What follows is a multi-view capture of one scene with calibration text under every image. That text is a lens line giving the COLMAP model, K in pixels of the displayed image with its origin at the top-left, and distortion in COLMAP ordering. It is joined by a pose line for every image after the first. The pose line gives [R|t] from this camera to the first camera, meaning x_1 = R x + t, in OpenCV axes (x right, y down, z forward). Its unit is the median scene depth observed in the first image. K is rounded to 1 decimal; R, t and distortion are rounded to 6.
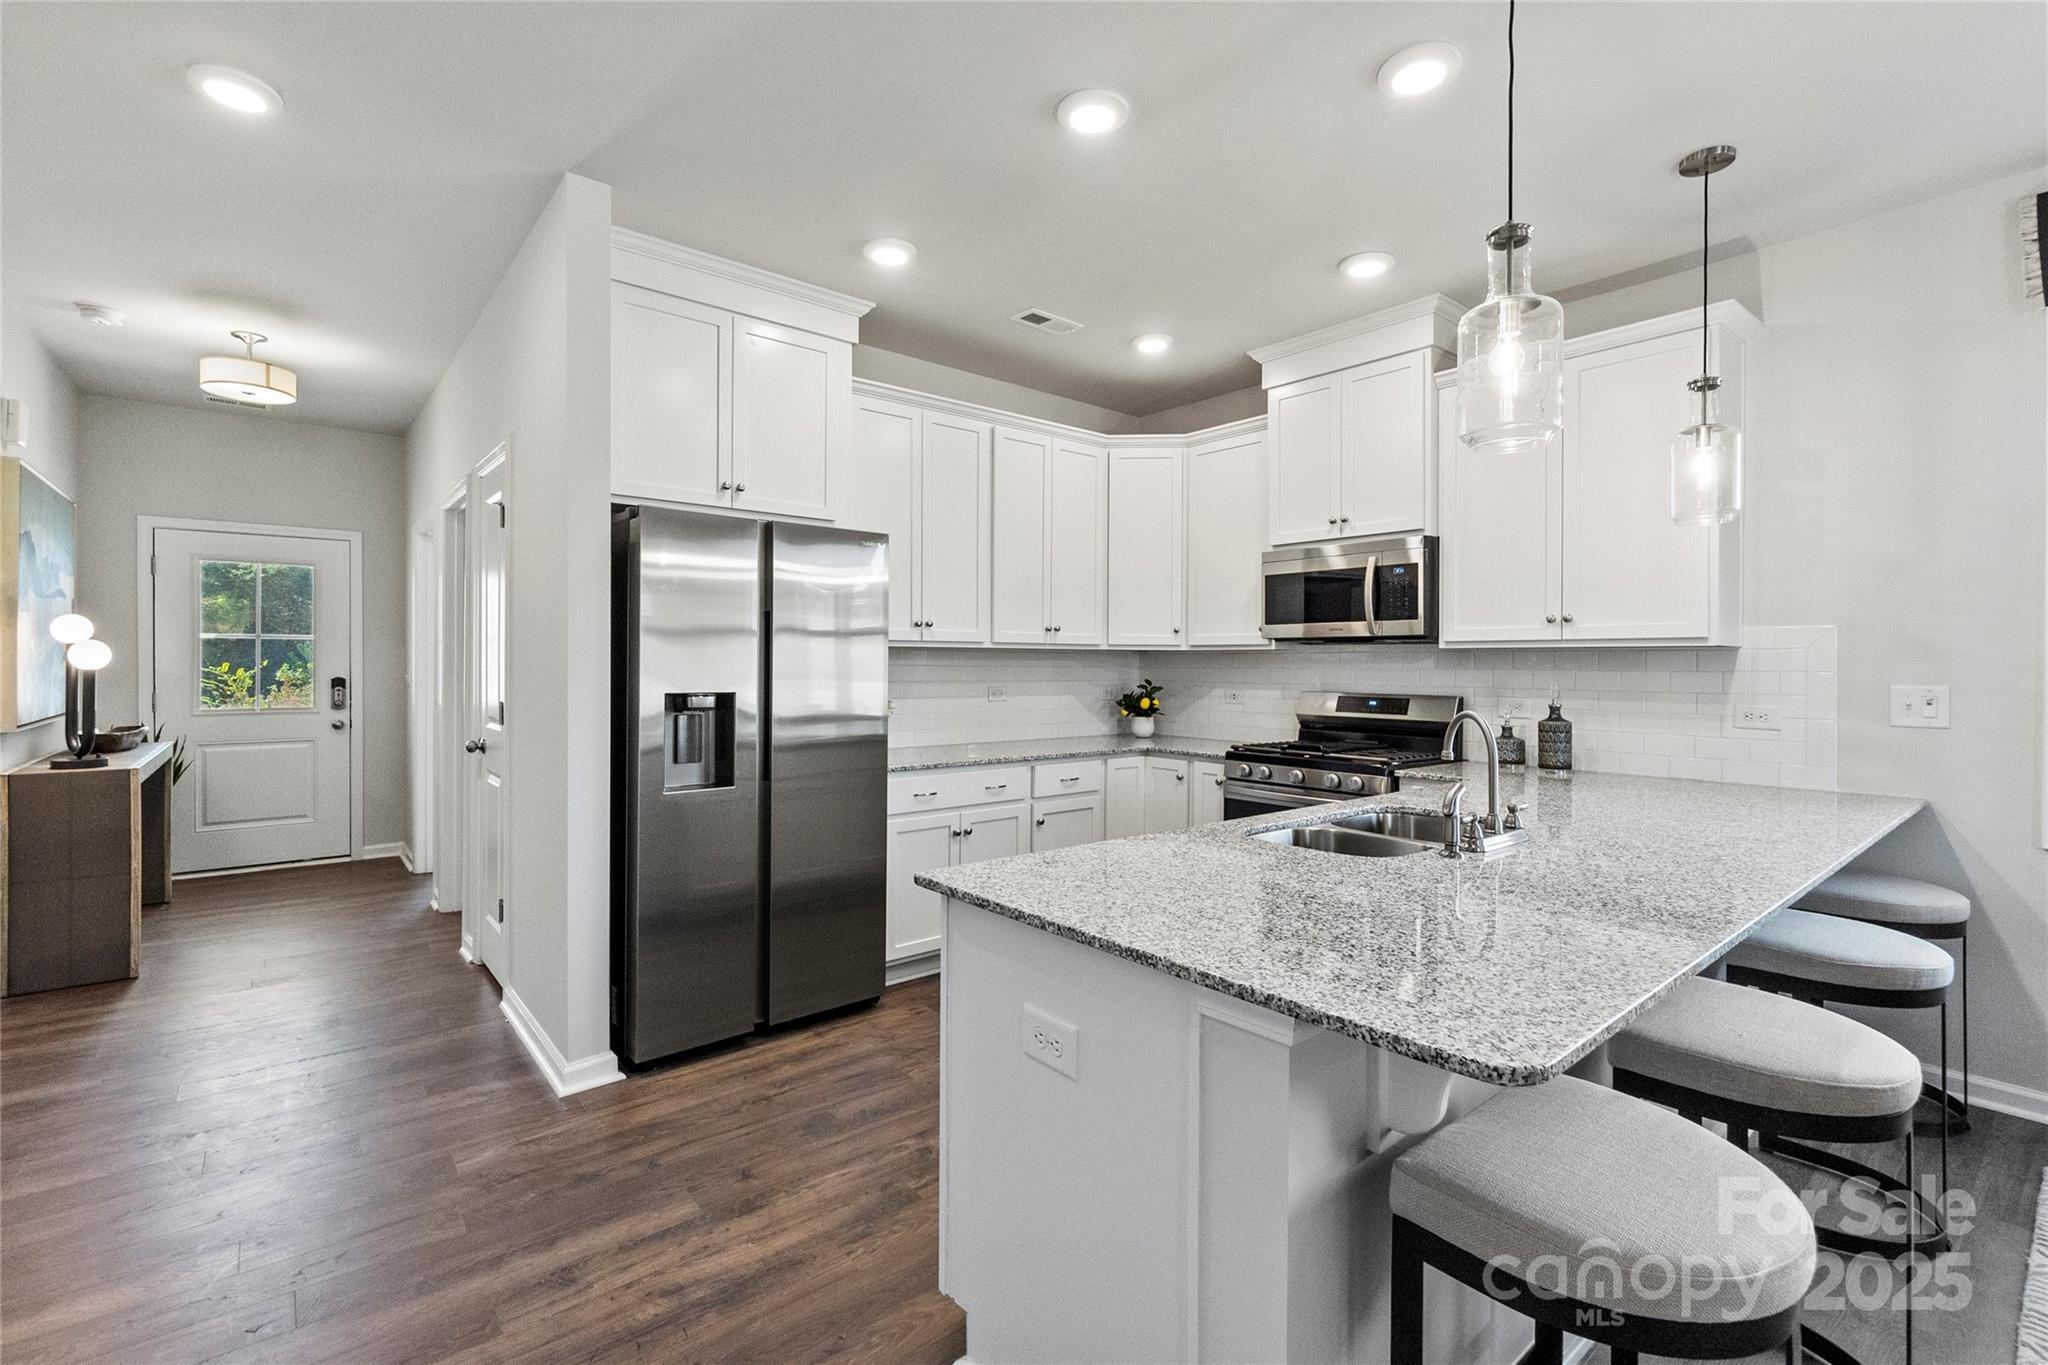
lens RADIAL K [[883.3, 0, 1002.0], [0, 883.3, 668.8], [0, 0, 1]] dist [-0.008182, 0.002794]
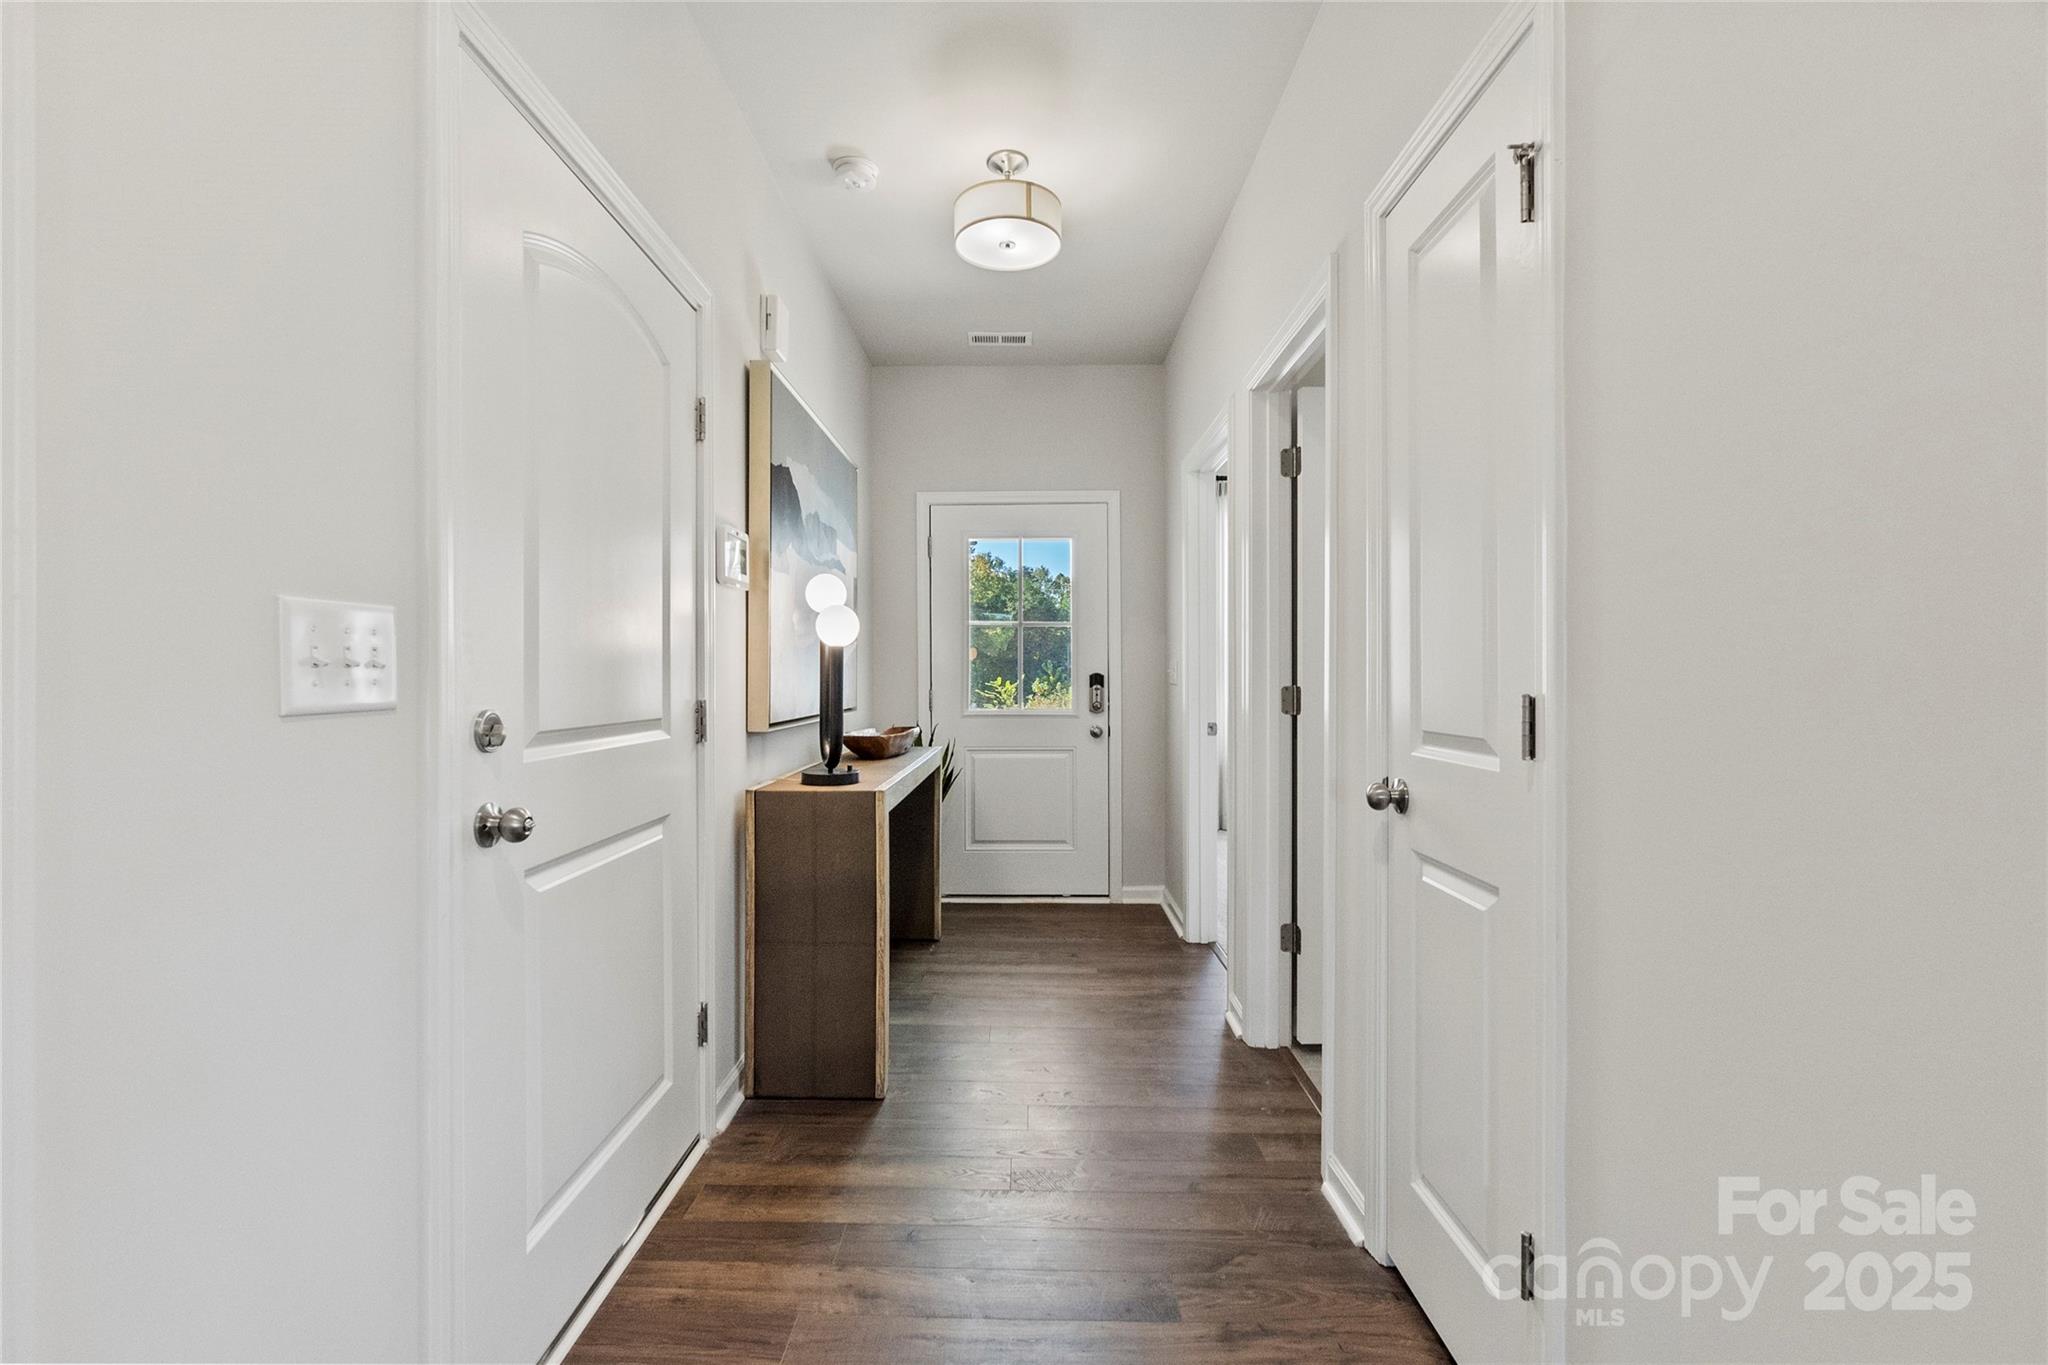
lens RADIAL K [[883.3, 0, 1014.1], [0, 883.3, 671.3], [0, 0, 1]] dist [-0.008182, 0.002794]
pose [[0.758725, -0.009918, -0.651335, -0.347657], [0.001785, 0.999912, -0.013146, 0.022529], [0.651408, 0.008812, 0.758676, 0.412121]]
